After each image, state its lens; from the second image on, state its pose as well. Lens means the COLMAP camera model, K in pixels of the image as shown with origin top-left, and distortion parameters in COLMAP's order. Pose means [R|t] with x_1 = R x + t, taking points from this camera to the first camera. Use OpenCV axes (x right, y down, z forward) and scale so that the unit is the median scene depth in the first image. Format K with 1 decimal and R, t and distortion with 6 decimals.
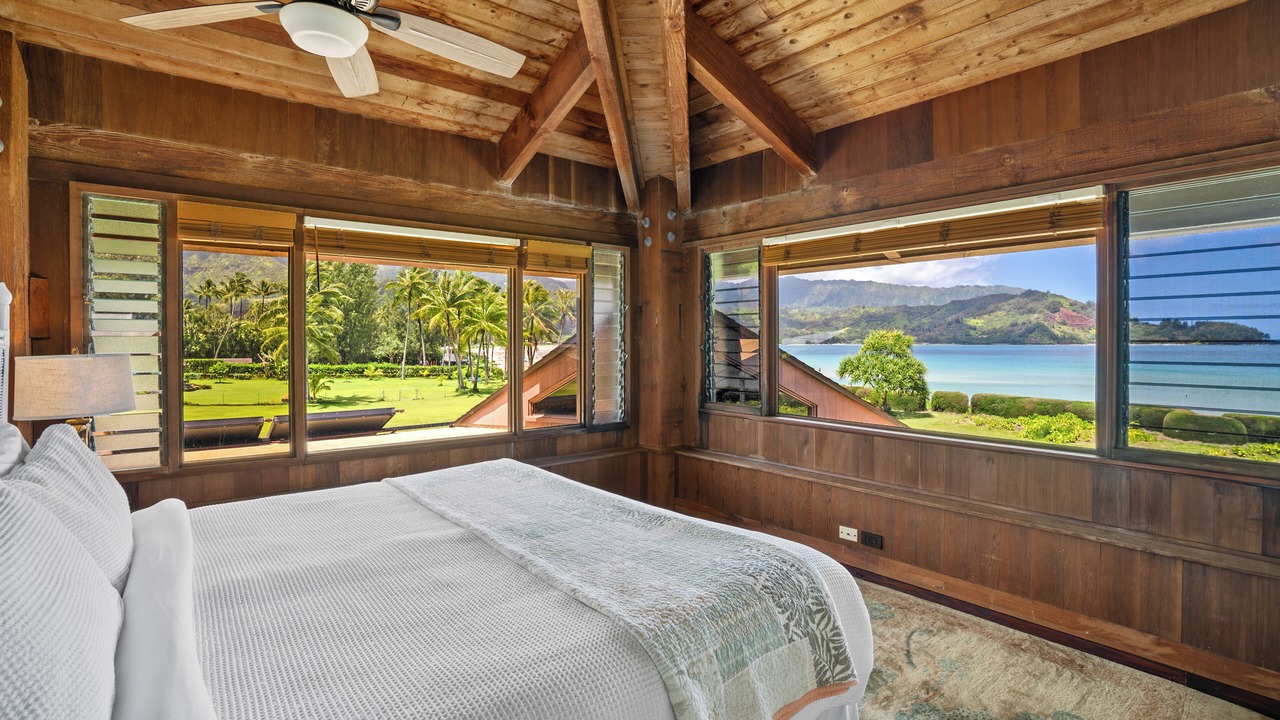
lens RADIAL K [[620.5, 0, 640.0], [0, 620.5, 360.0], [0, 0, 1]] dist [-0.030293, 0.000326]
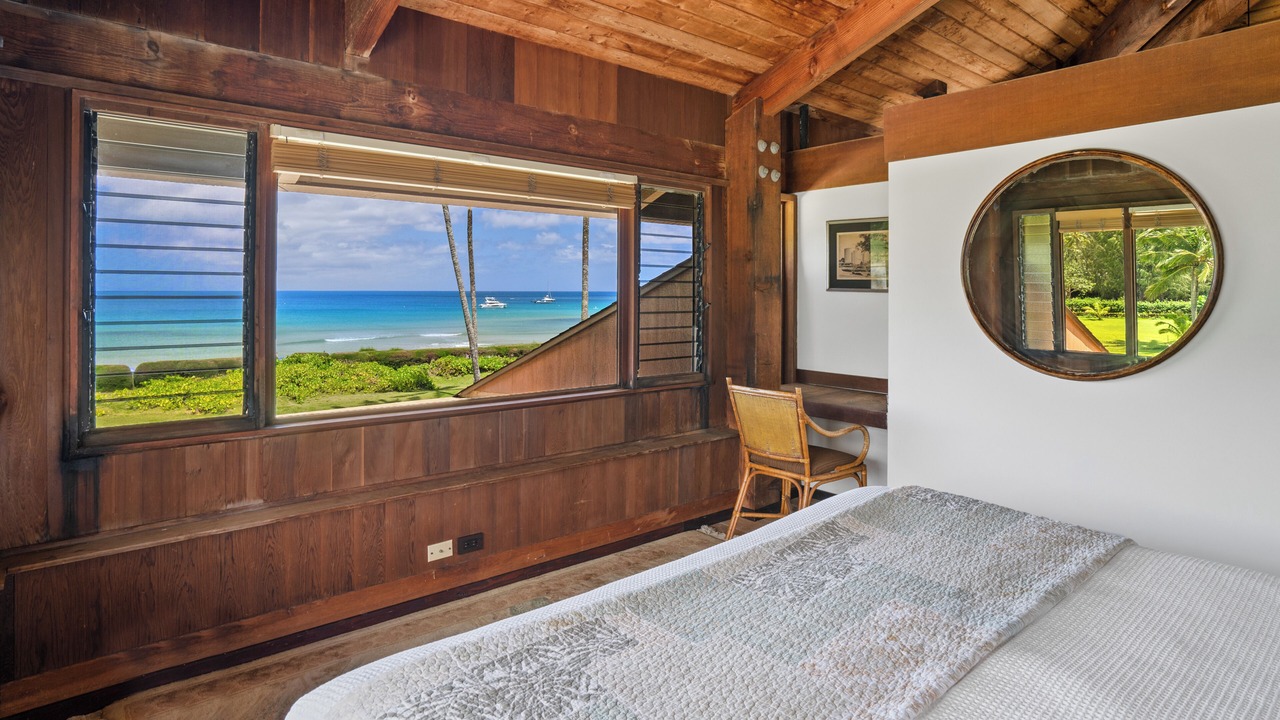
lens RADIAL K [[678.7, 0, 641.6], [0, 678.7, 293.6], [0, 0, 1]] dist [-0.039851, 0.000098]
pose [[-0.022383, -0.001396, 0.999748, -0.495645], [0.028187, 0.999601, 0.002027, -0.030660], [-0.999352, 0.028226, -0.022335, 0.756947]]
